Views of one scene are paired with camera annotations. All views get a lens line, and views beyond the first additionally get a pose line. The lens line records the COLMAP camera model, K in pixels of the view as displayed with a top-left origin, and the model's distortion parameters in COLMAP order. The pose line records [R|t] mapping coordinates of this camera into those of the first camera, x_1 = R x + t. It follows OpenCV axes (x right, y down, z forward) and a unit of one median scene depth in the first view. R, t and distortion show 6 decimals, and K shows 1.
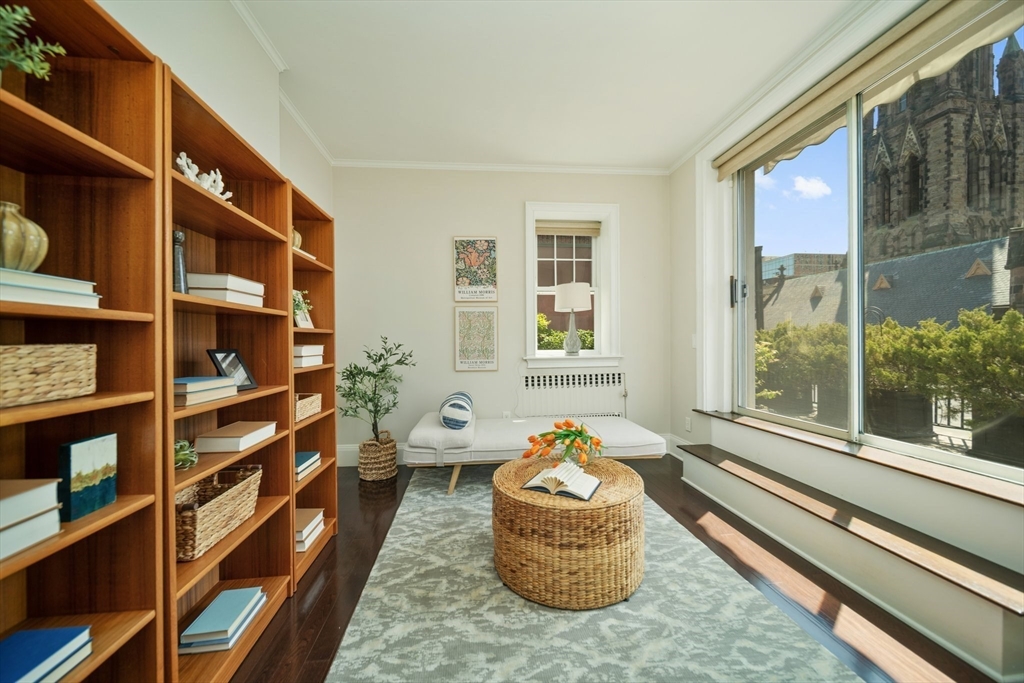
lens RADIAL K [[360.7, 0, 512.0], [0, 360.7, 341.5], [0, 0, 1]] dist [0.000112, 0.000009]
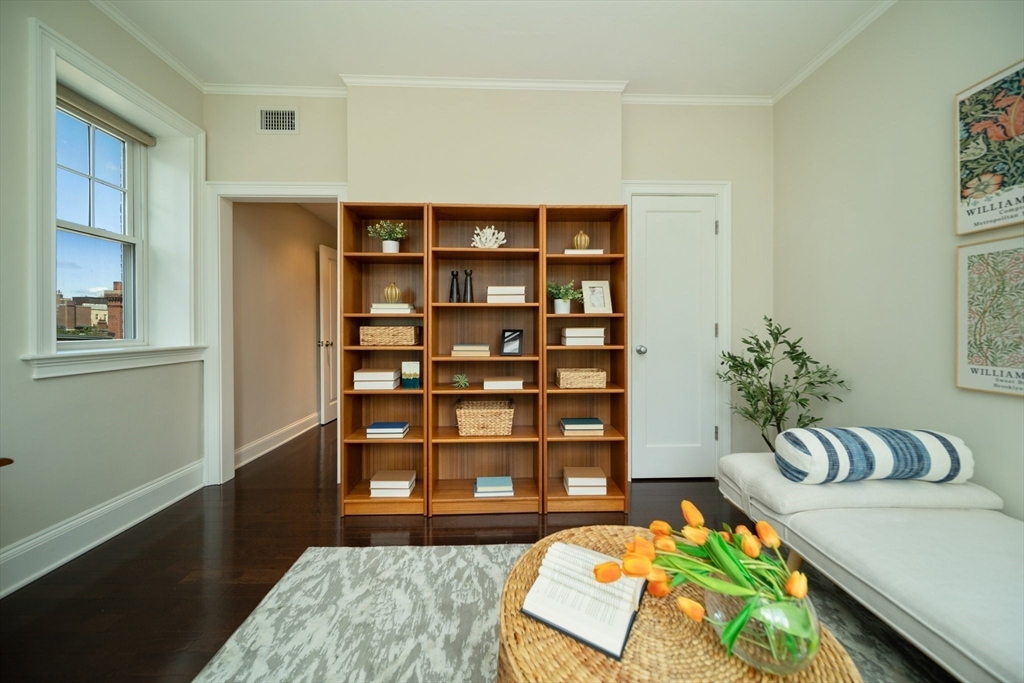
lens RADIAL K [[366.4, 0, 510.6], [0, 366.4, 326.9], [0, 0, 1]] dist [-0.002059, -0.000136]
pose [[-0.089671, 0.007610, -0.995942, 0.889298], [0.003260, 0.999968, 0.007347, -0.002806], [0.995966, -0.002588, -0.089693, 1.195650]]
